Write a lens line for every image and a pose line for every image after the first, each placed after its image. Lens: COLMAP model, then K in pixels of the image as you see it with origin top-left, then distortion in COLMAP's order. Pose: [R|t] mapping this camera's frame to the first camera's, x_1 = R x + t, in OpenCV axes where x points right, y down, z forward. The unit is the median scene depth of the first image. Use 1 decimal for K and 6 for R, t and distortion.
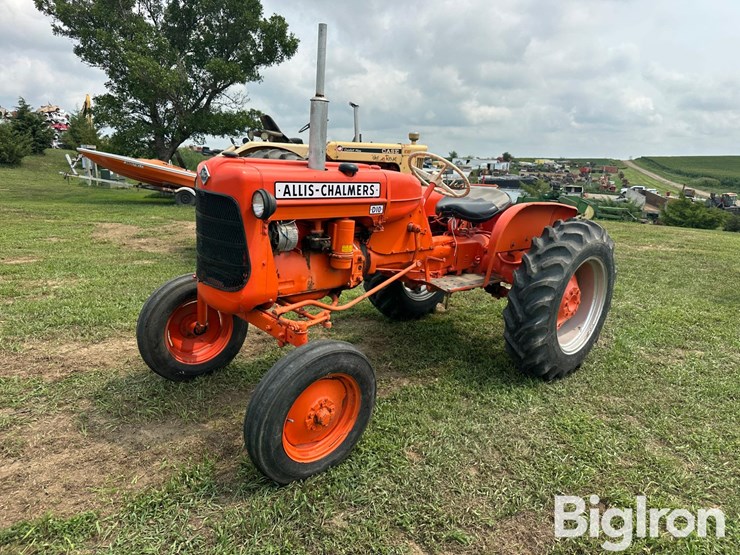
lens RADIAL K [[539.2, 0, 368.0], [0, 539.2, 279.1], [0, 0, 1]] dist [0.096629, -0.092199]
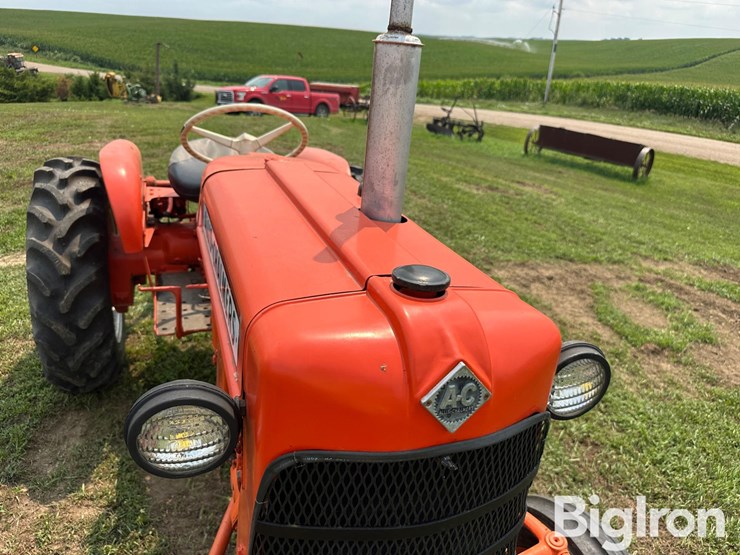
lens RADIAL K [[546.6, 0, 369.3], [0, 546.6, 274.2], [0, 0, 1]] dist [0.001234, -0.012683]
pose [[0.378102, -0.390959, 0.839160, -0.426434], [0.178463, 0.920231, 0.348319, -0.290807], [-0.908400, 0.018059, 0.417713, 0.797474]]
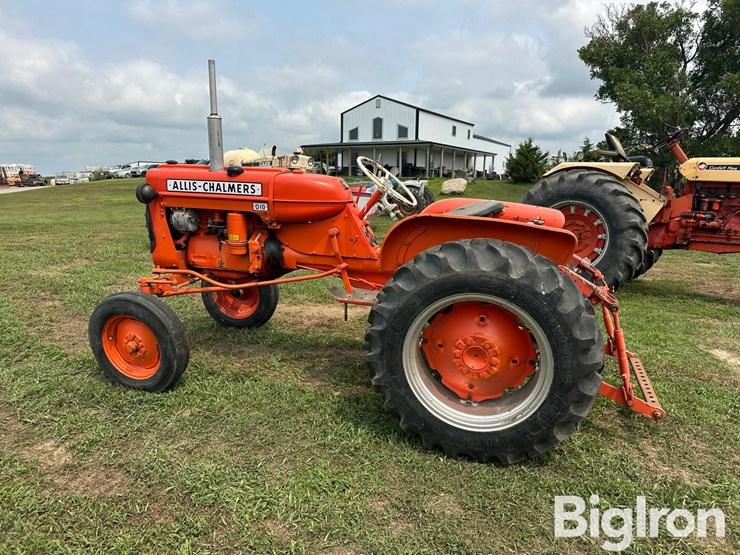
lens RADIAL K [[533.4, 0, 366.9], [0, 533.4, 278.0], [0, 0, 1]] dist [0.059481, -0.082826]
pose [[0.520542, 0.142610, -0.841843, 1.124520], [-0.193494, 0.980005, 0.046371, -0.080215], [0.831623, 0.138753, 0.537728, 0.622705]]
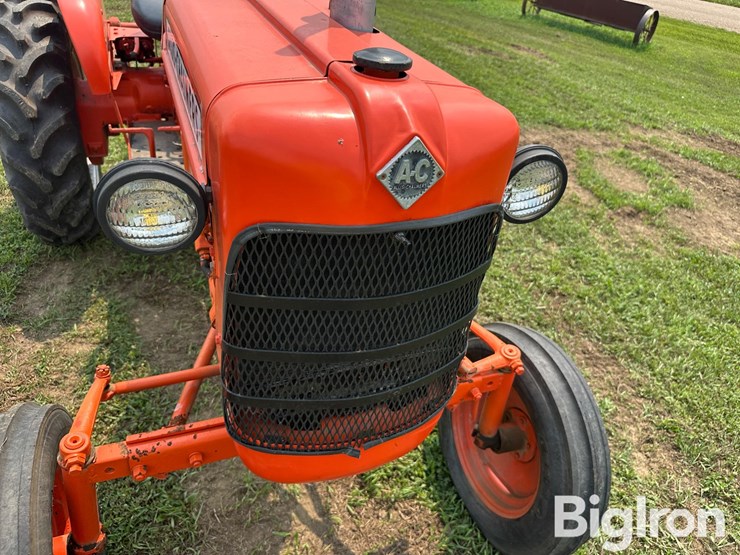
lens RADIAL K [[548.8, 0, 371.7], [0, 548.8, 280.0], [0, 0, 1]] dist [-0.000964, -0.006751]
pose [[0.359203, -0.568878, 0.739832, -0.452630], [0.160839, 0.818613, 0.551365, -0.256465], [-0.919296, -0.079058, 0.385546, 0.779928]]
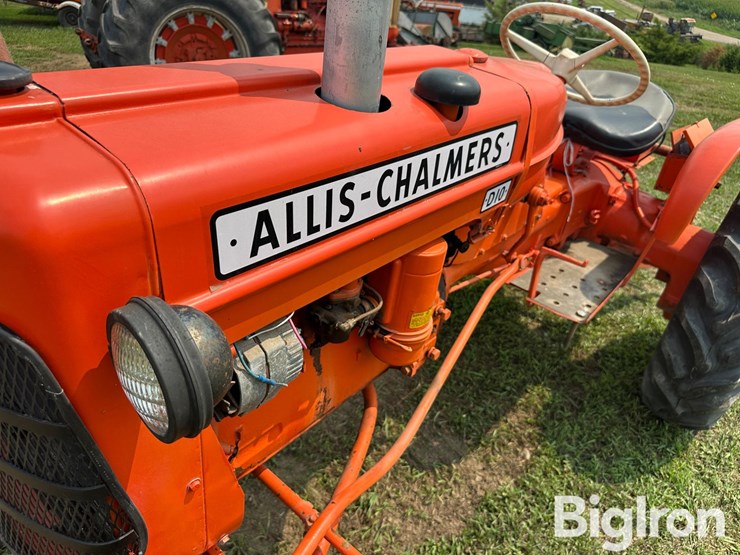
lens RADIAL K [[533.4, 0, 366.9], [0, 533.4, 278.0], [0, 0, 1]] dist [0.059481, -0.082826]
pose [[0.992900, -0.033018, 0.114281, -0.116371], [-0.004144, 0.950521, 0.310632, -0.193084], [-0.118883, -0.308900, 0.943635, 0.672657]]
